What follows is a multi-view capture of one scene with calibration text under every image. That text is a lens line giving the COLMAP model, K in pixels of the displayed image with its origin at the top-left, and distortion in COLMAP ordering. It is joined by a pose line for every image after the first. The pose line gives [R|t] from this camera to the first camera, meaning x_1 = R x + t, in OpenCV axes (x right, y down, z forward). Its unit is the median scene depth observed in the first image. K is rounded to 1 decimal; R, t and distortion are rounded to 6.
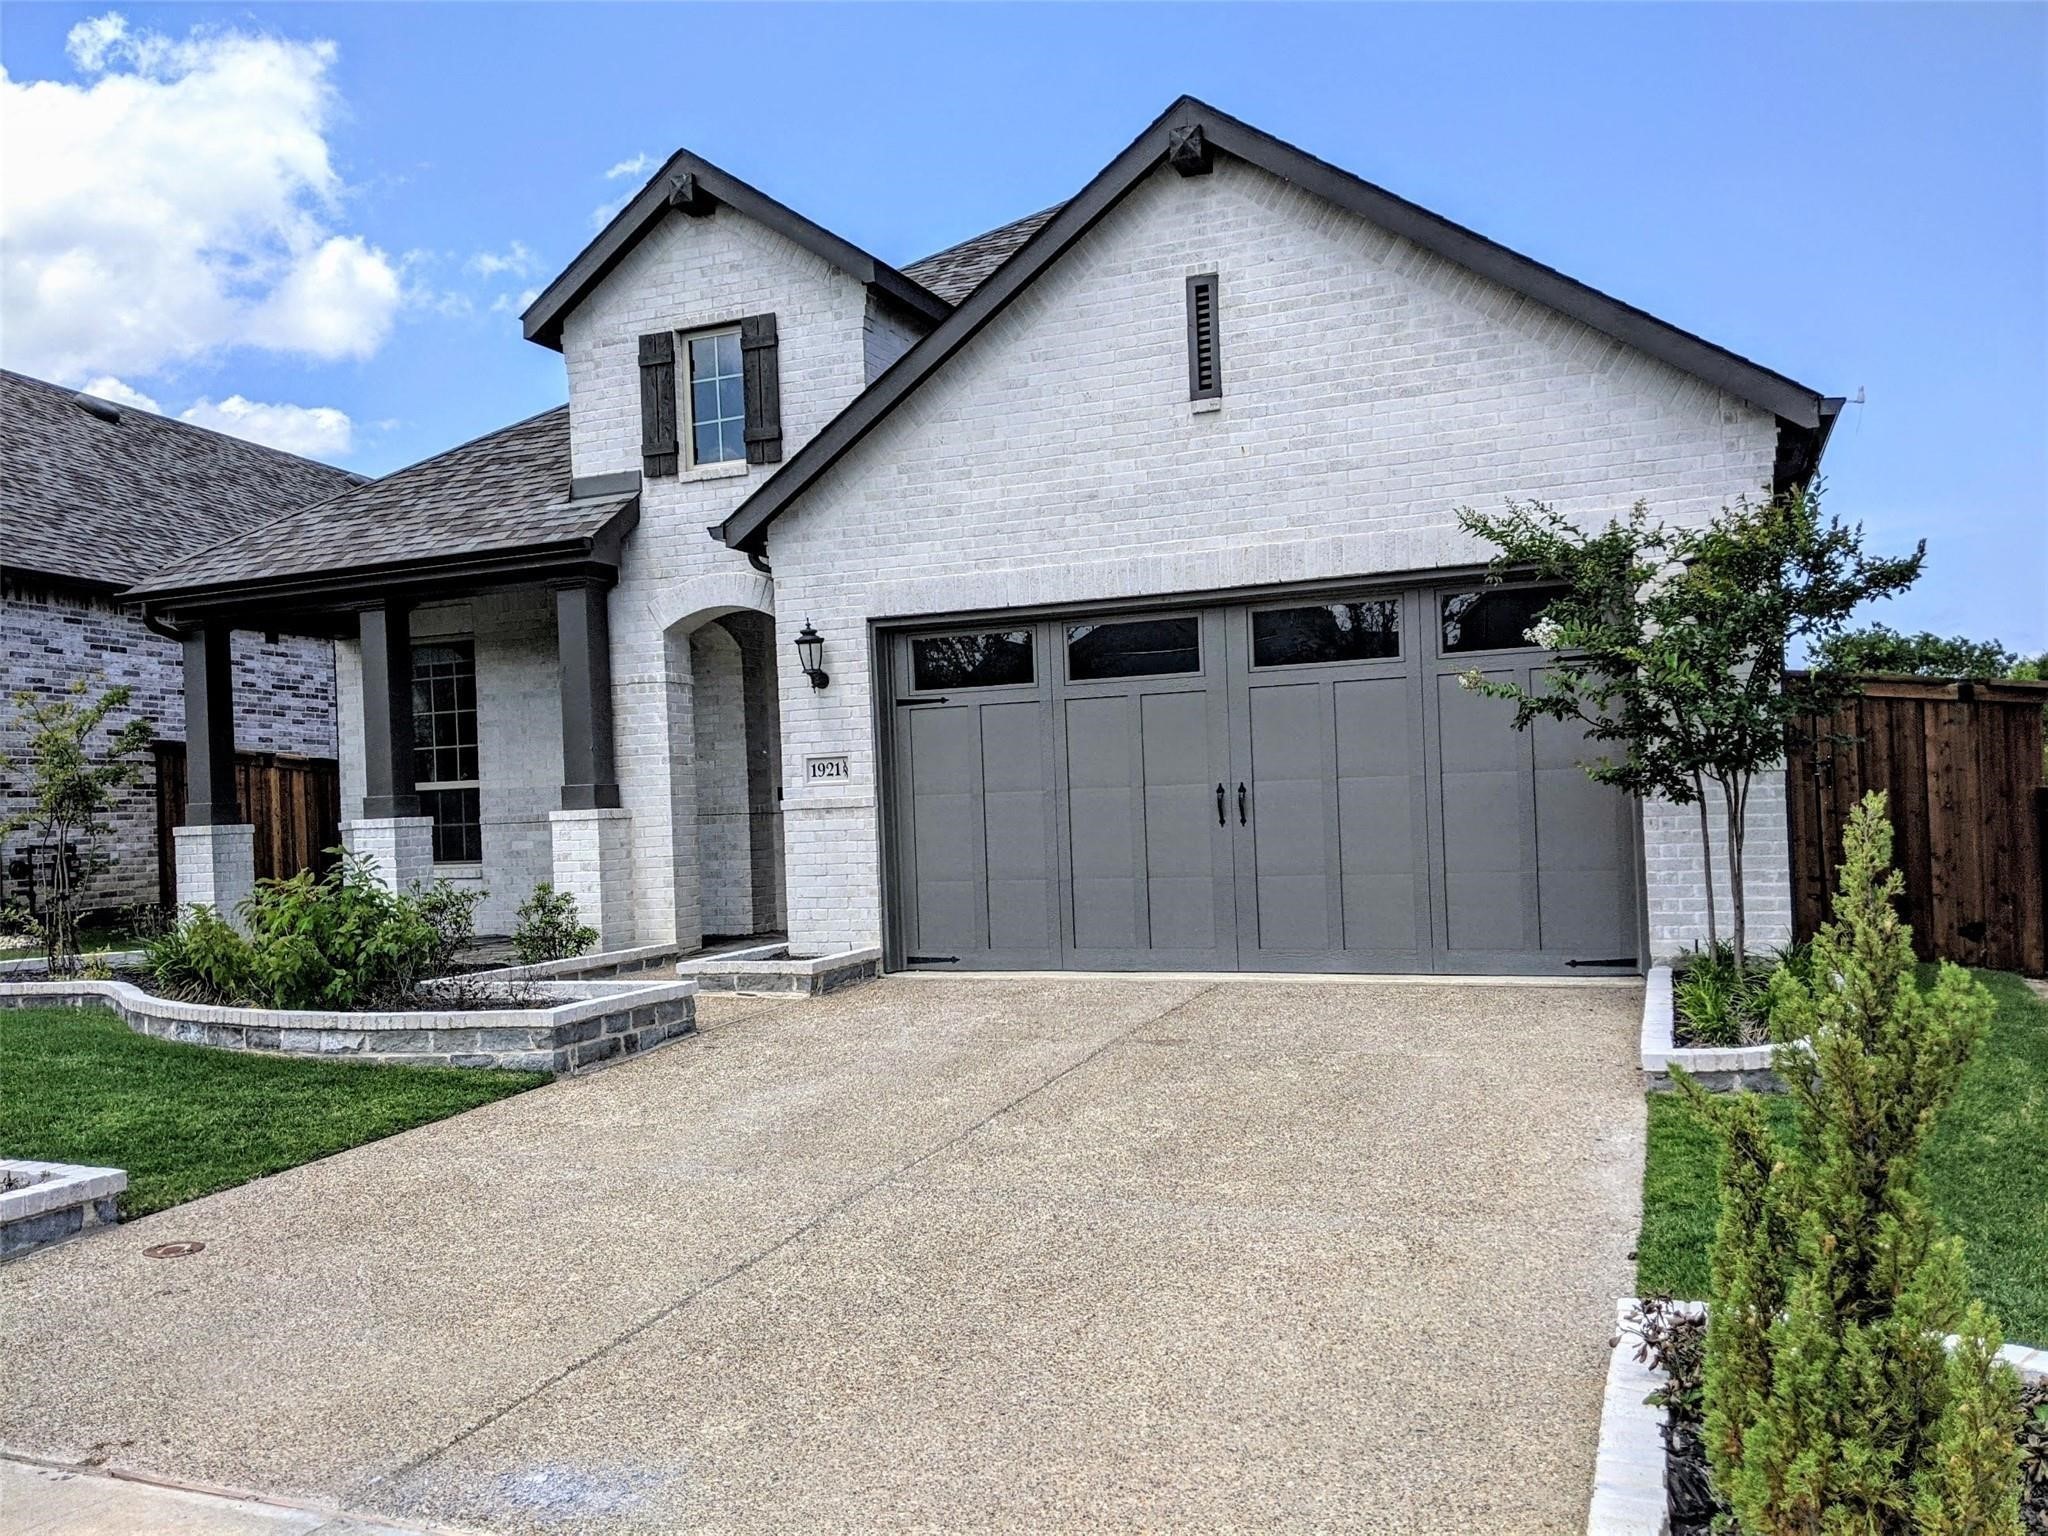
lens RADIAL K [[1602.6, 0, 1019.0], [0, 1602.6, 808.1], [0, 0, 1]] dist [0.081852, -0.121491]
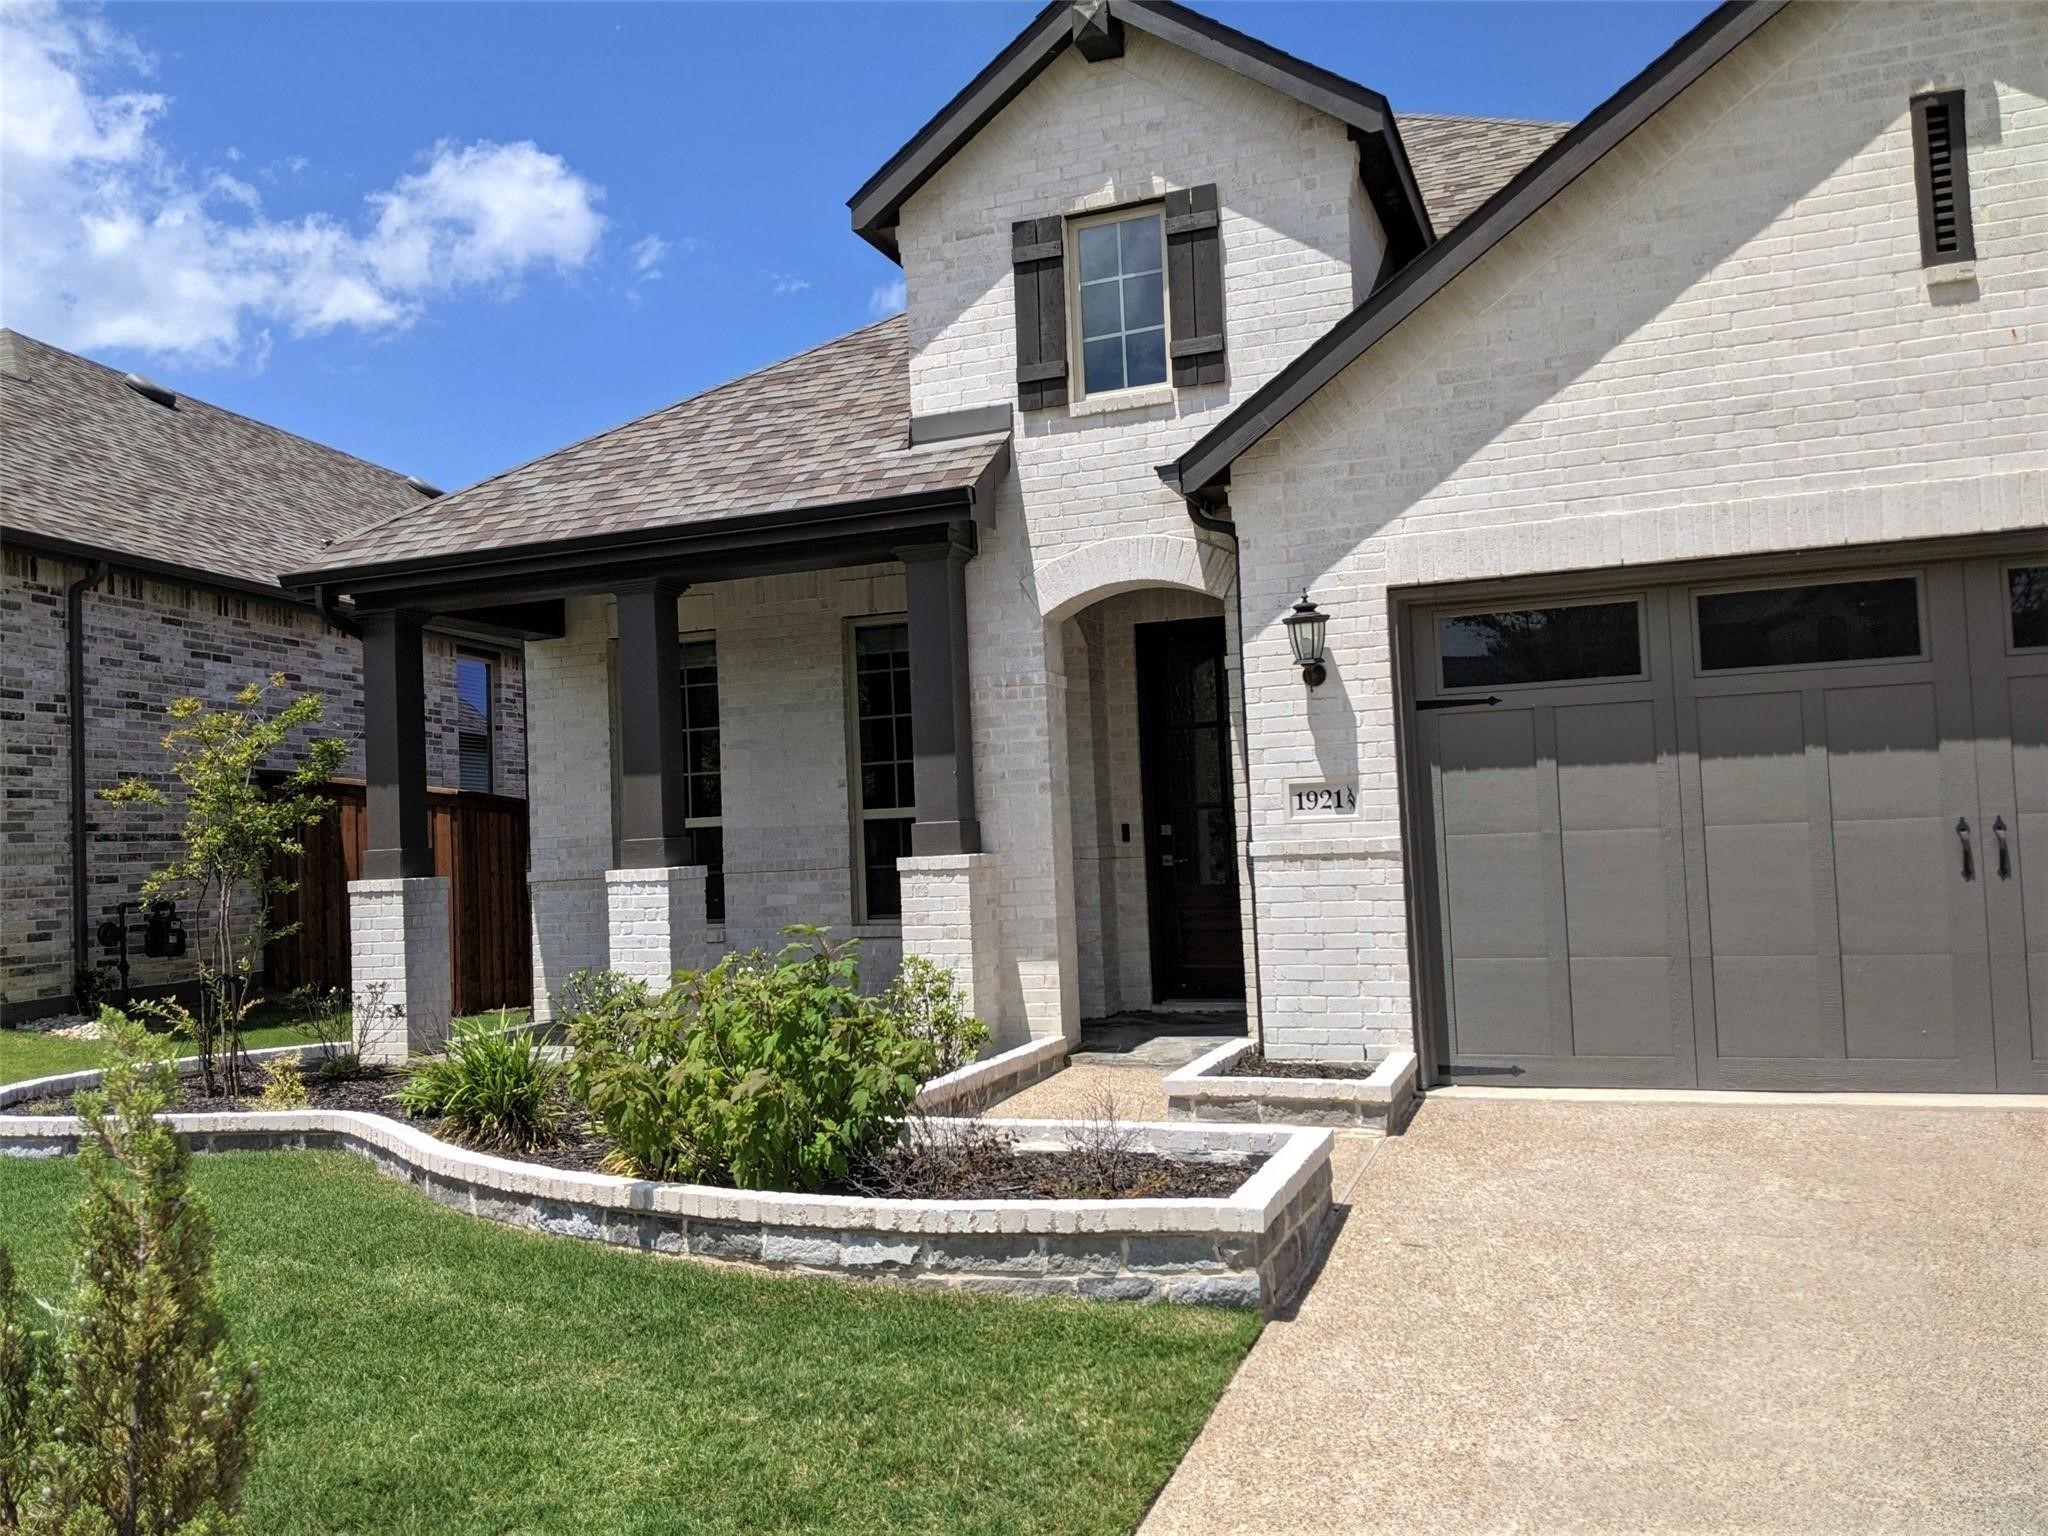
lens RADIAL K [[1605.7, 0, 992.1], [0, 1605.7, 765.0], [0, 0, 1]] dist [0.116998, -0.180348]
pose [[0.999919, -0.003714, 0.012134, -0.263793], [0.004295, 0.998827, -0.048236, -0.005044], [-0.011941, 0.048284, 0.998762, 0.269394]]
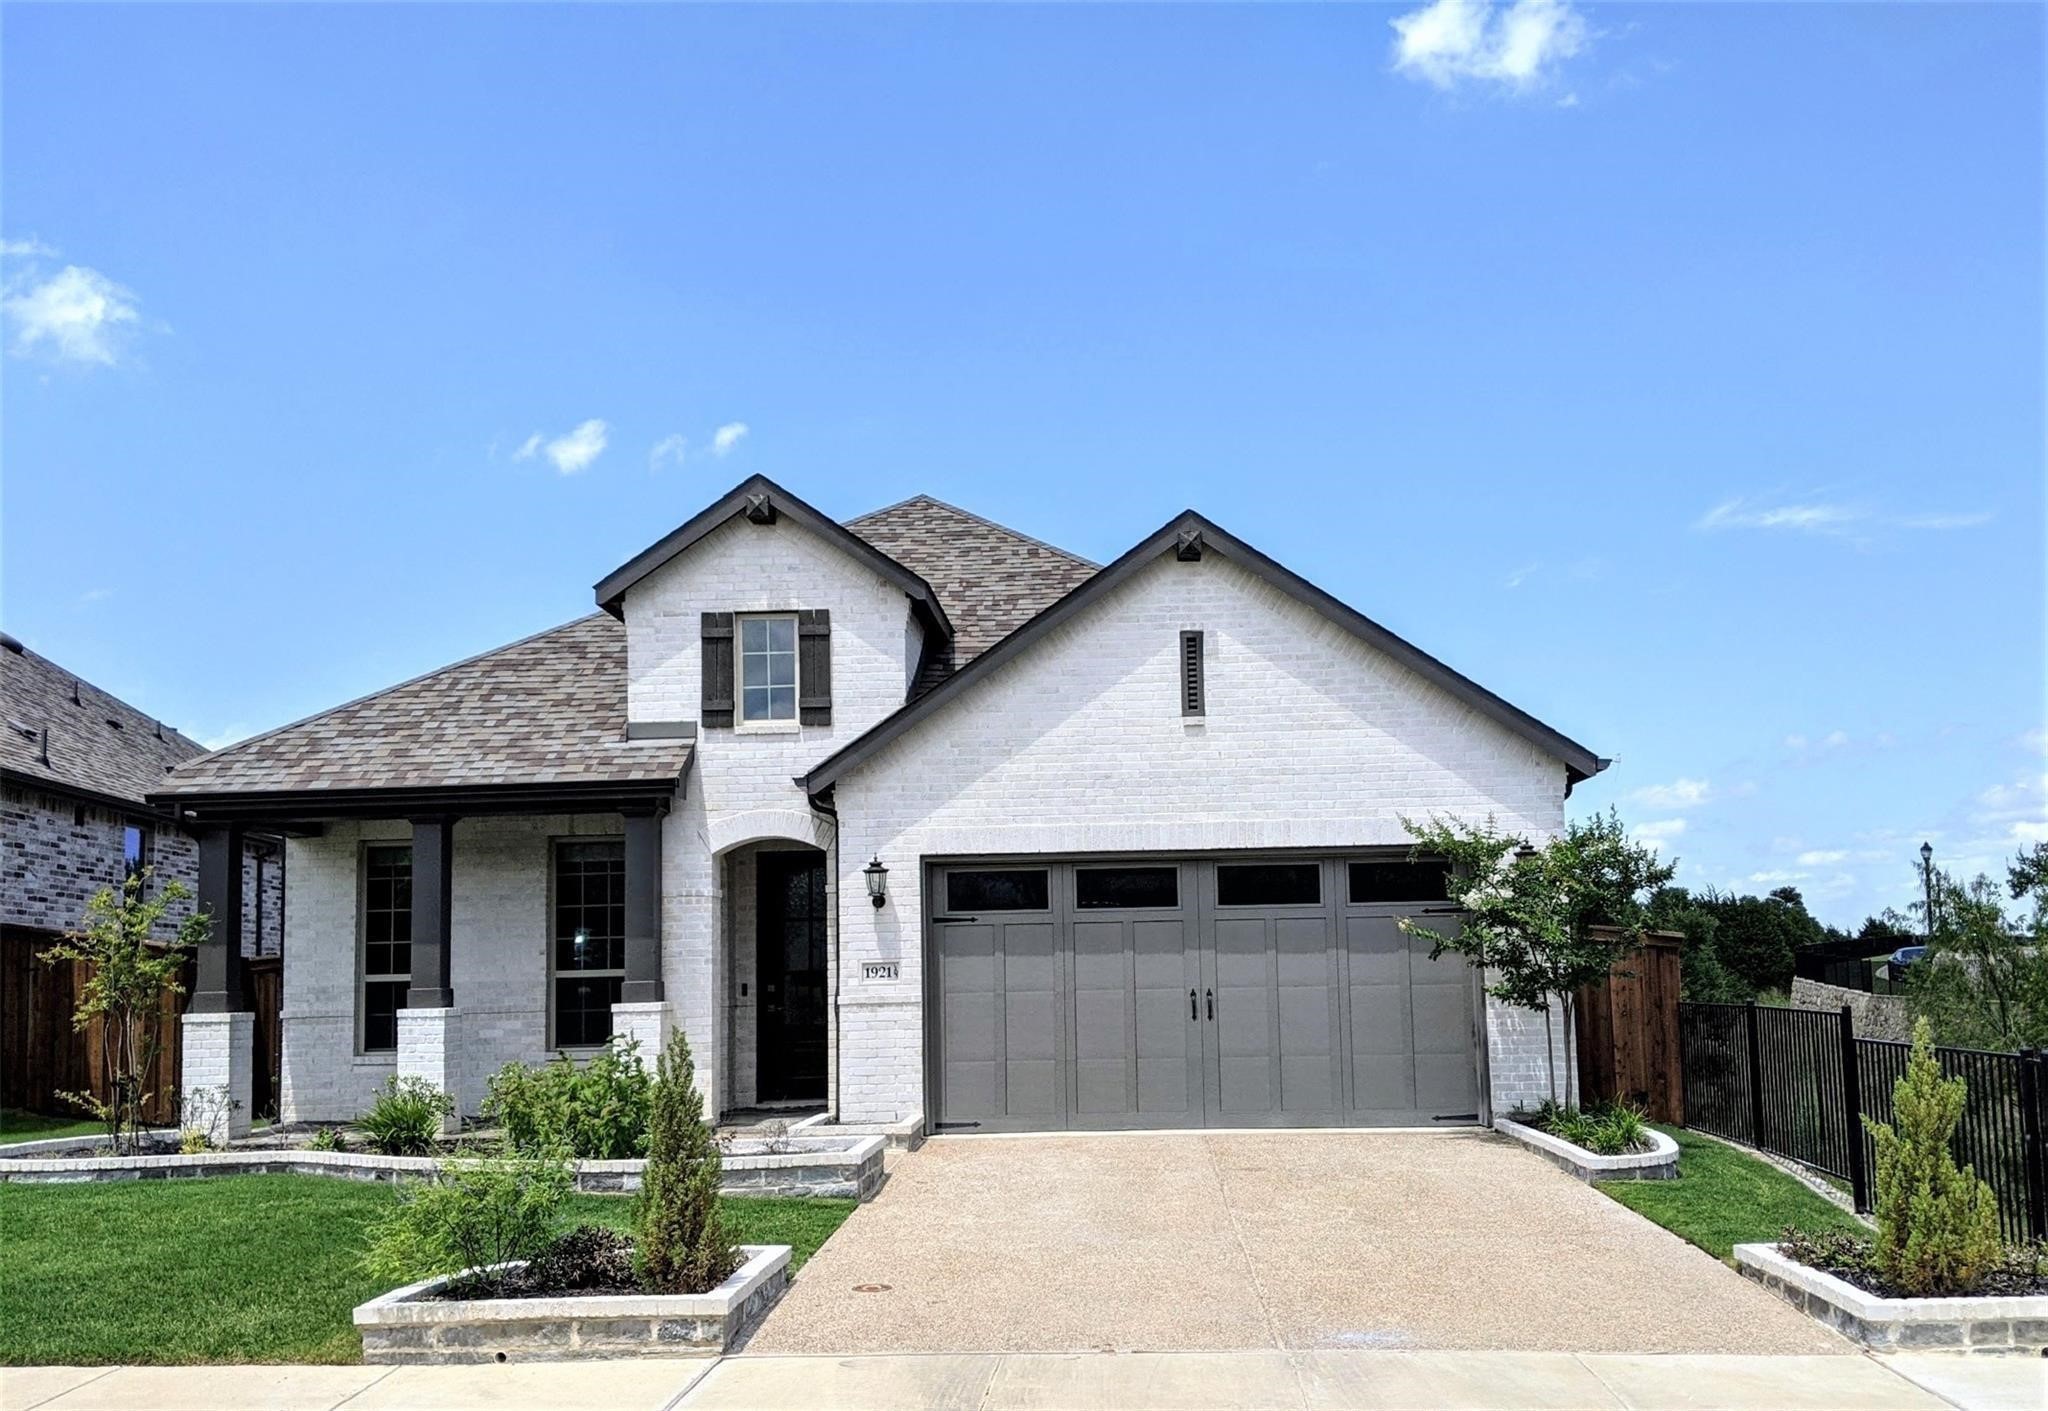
lens RADIAL K [[1688.9, 0, 1064.9], [0, 1688.9, 840.9], [0, 0, 1]] dist [0.167784, -0.355678]
pose [[0.939180, 0.045512, 0.340396, -0.422347], [-0.013477, 0.995301, -0.095890, -0.001078], [-0.343160, 0.085471, 0.935380, -0.292205]]
